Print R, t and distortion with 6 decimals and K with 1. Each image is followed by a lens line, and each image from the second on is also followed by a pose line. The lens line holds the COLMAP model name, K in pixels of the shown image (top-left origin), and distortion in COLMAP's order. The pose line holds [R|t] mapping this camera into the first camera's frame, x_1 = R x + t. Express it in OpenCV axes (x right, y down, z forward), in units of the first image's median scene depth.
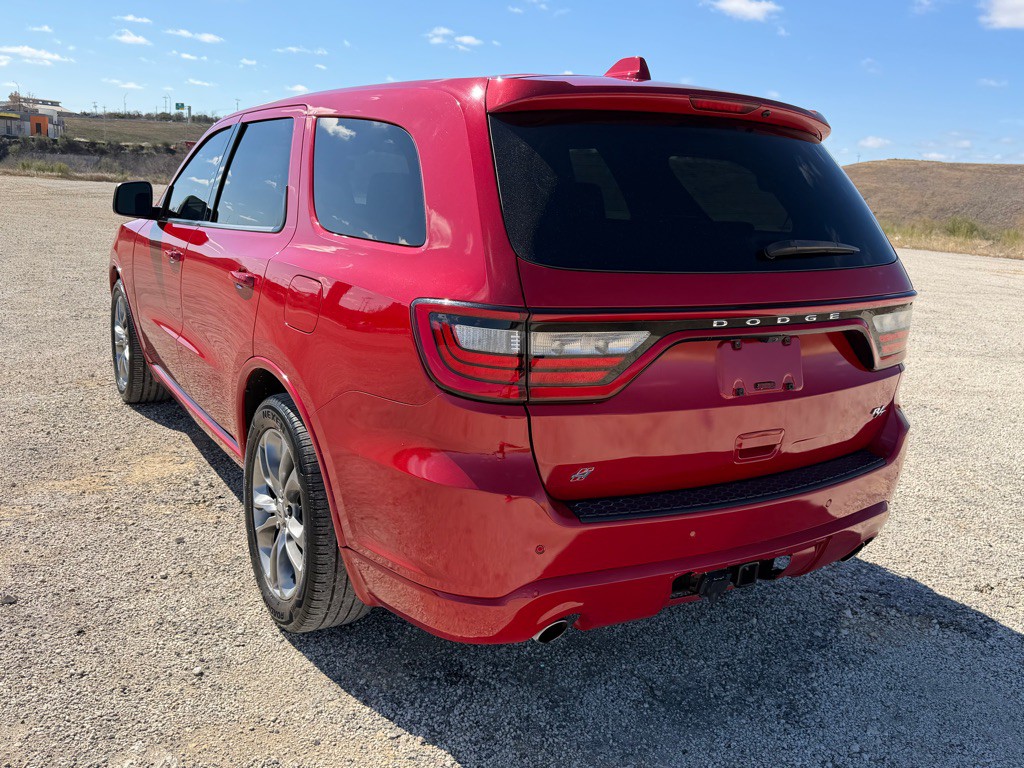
lens RADIAL K [[890.8, 0, 493.3], [0, 890.8, 392.3], [0, 0, 1]] dist [0.027297, -0.031831]
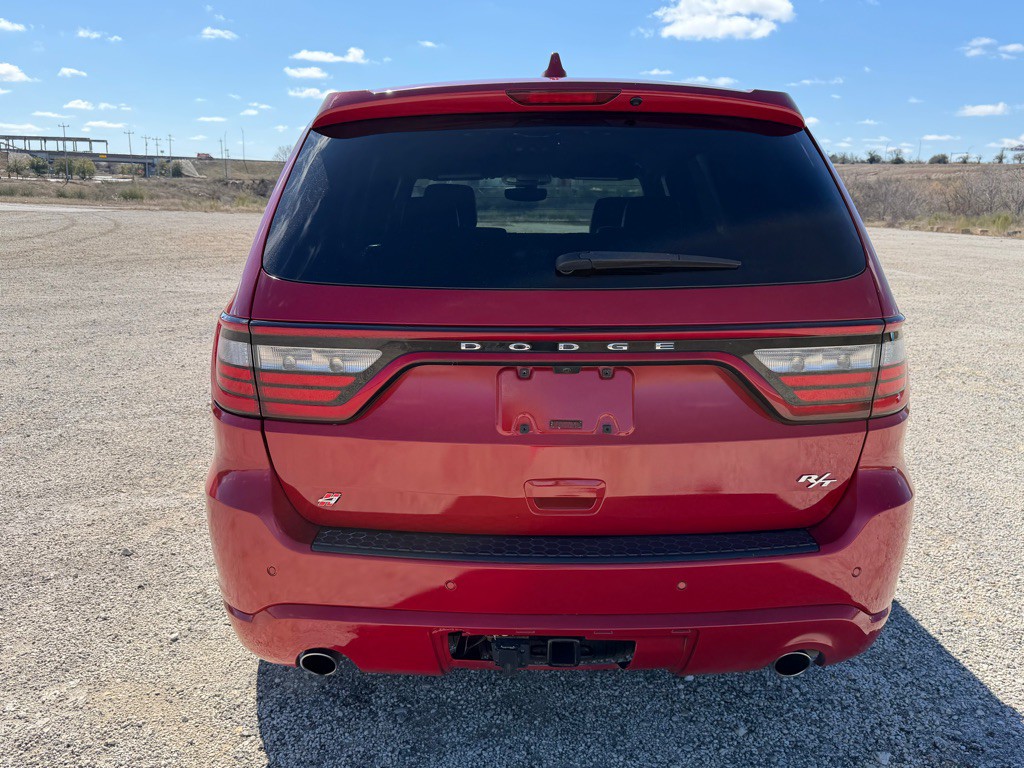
lens RADIAL K [[890.8, 0, 512.8], [0, 890.8, 381.3], [0, 0, 1]] dist [0.027297, -0.031831]
pose [[0.847191, 0.057966, -0.528117, 0.636655], [-0.084854, 0.996033, -0.026796, -0.019458], [0.524469, 0.067514, 0.848749, 0.242229]]
